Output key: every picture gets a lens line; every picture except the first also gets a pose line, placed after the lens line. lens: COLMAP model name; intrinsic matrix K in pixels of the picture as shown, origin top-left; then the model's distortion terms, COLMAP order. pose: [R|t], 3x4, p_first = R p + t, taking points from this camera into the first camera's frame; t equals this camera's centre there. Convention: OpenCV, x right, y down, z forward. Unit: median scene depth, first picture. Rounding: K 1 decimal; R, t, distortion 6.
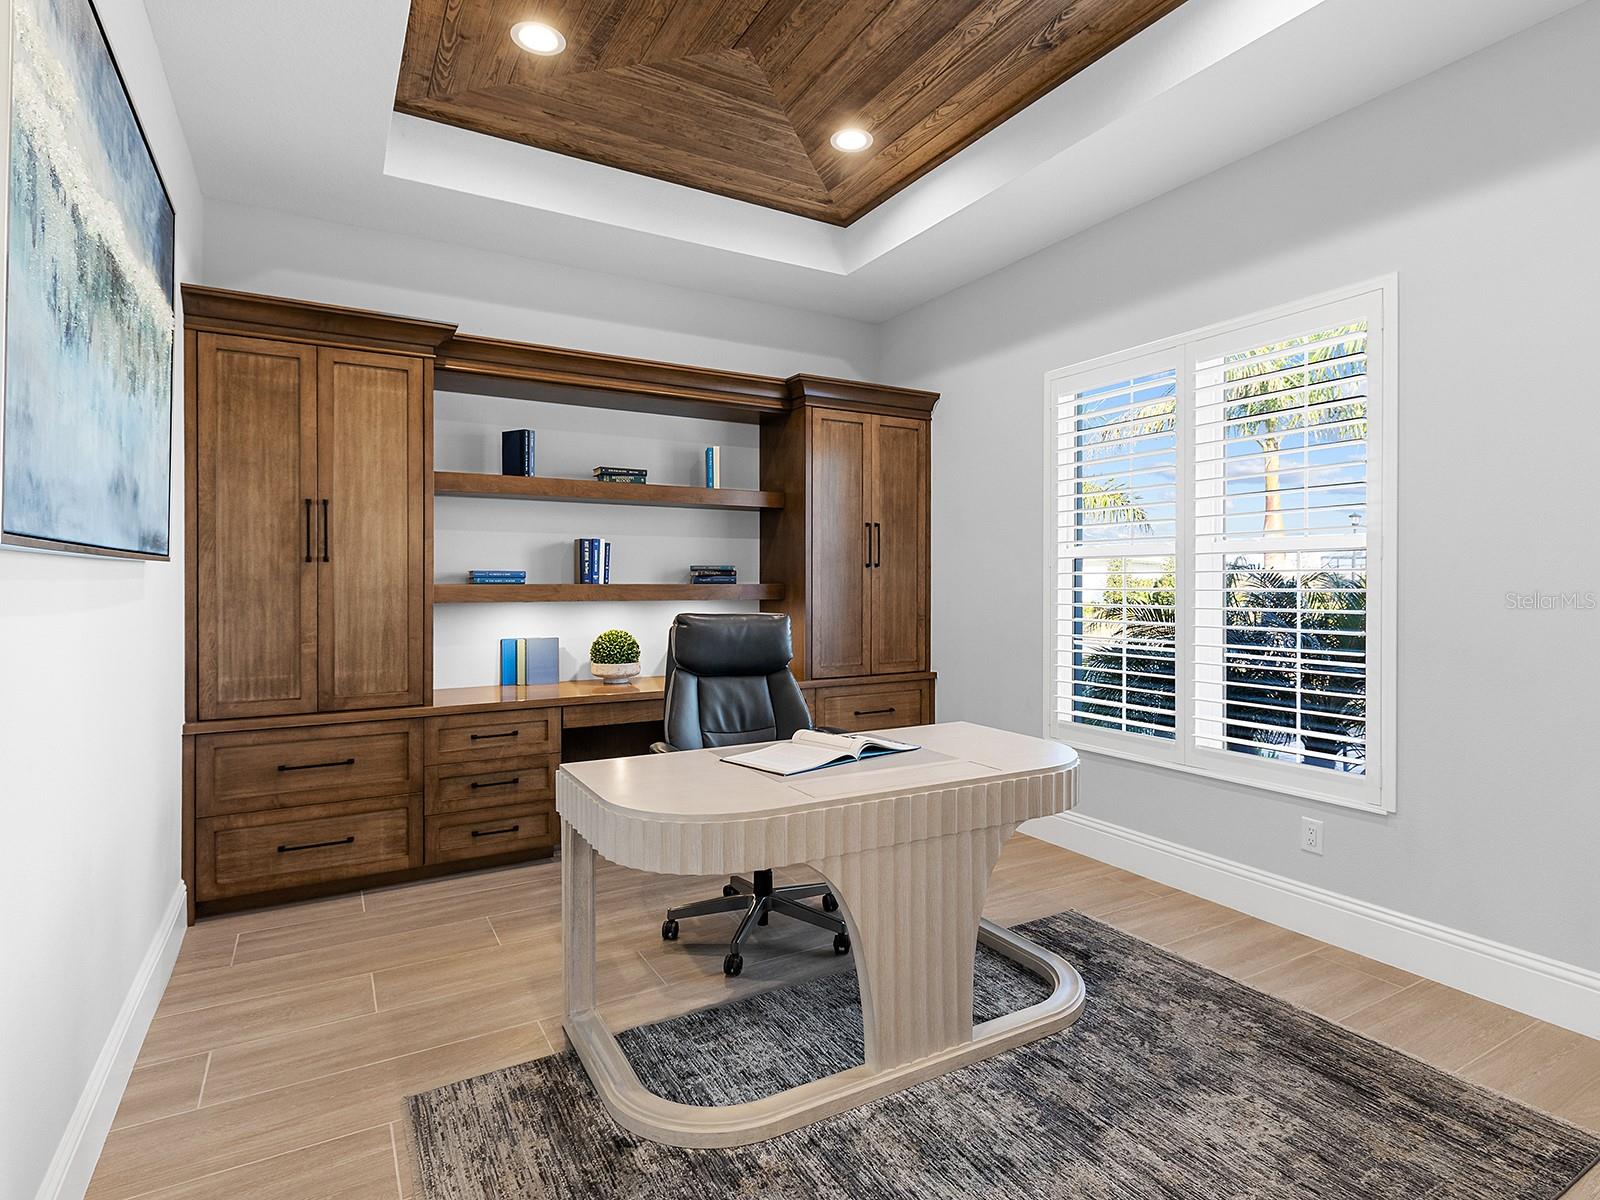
lens RADIAL K [[815.8, 0, 806.4], [0, 815.8, 589.0], [0, 0, 1]] dist [-0.013372, 0.000421]
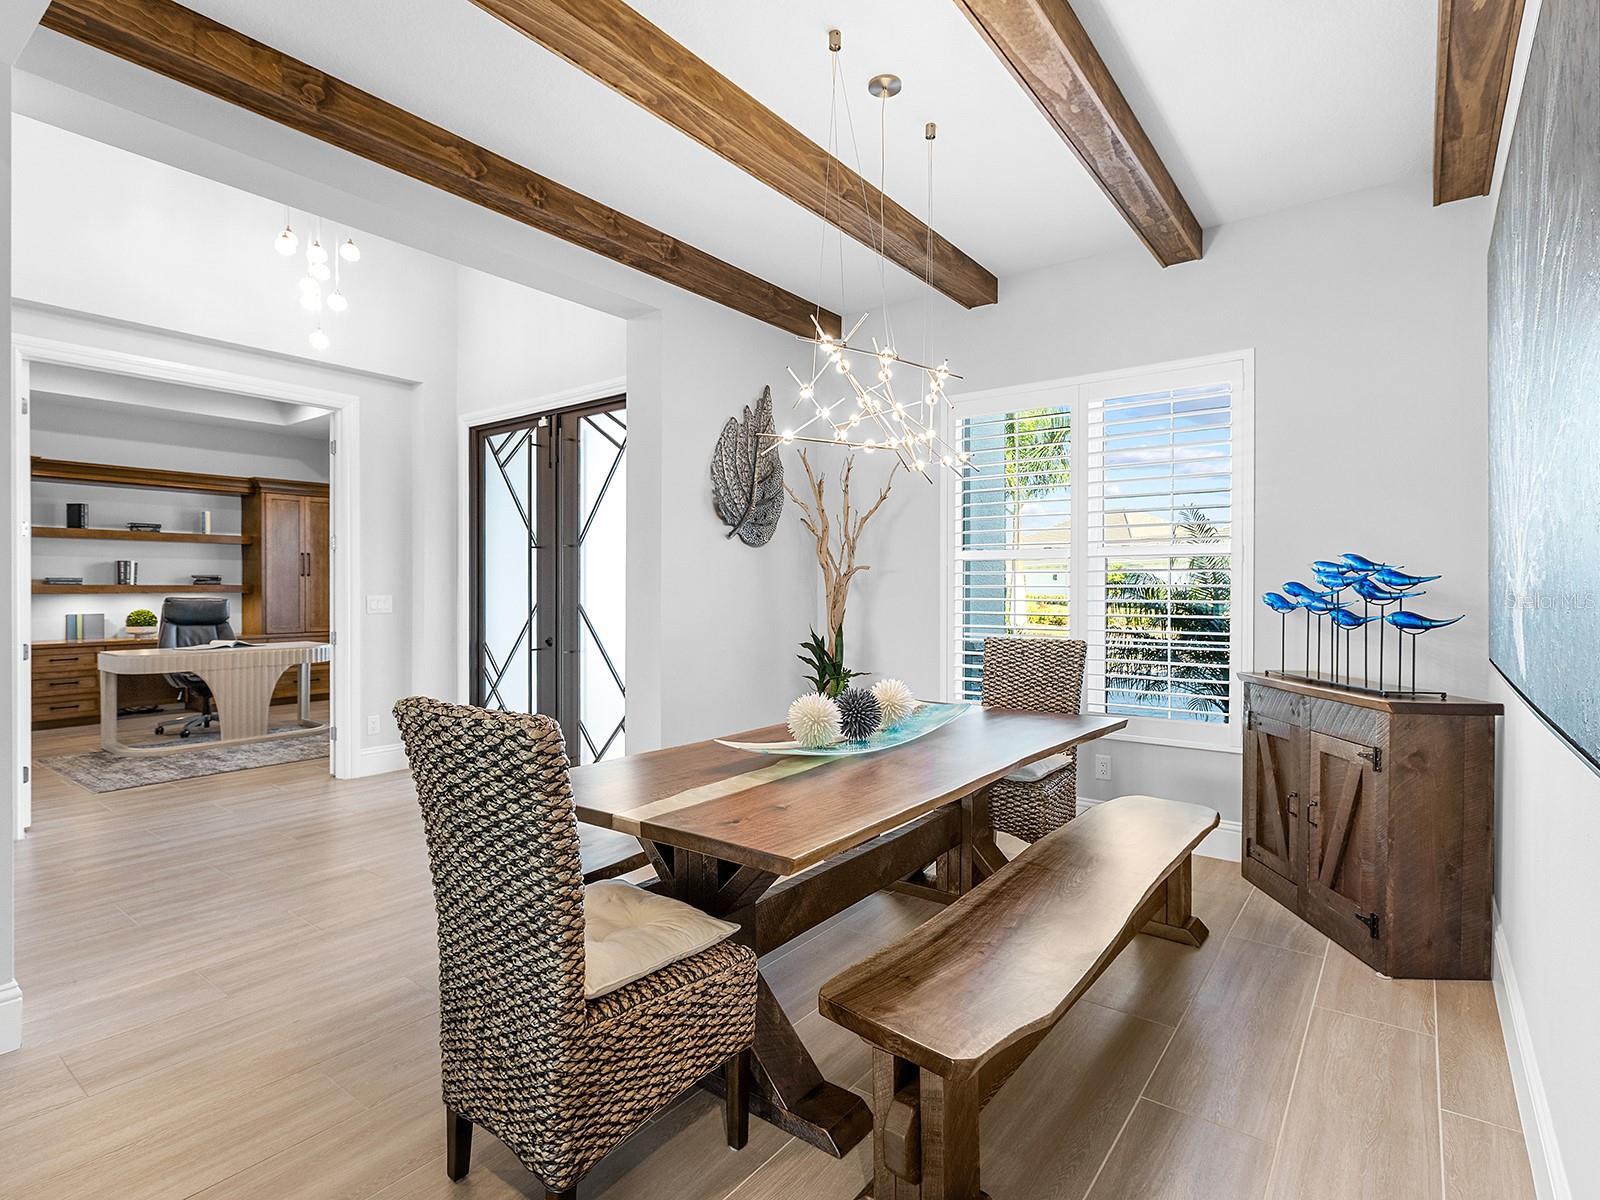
lens RADIAL K [[815.8, 0, 792.9], [0, 815.8, 593.6], [0, 0, 1]] dist [-0.013372, 0.000421]
pose [[0.923990, -0.004232, 0.382394, 0.468371], [0.003226, 0.999989, 0.003271, 0.014153], [-0.382404, -0.001788, 0.923994, -1.379457]]
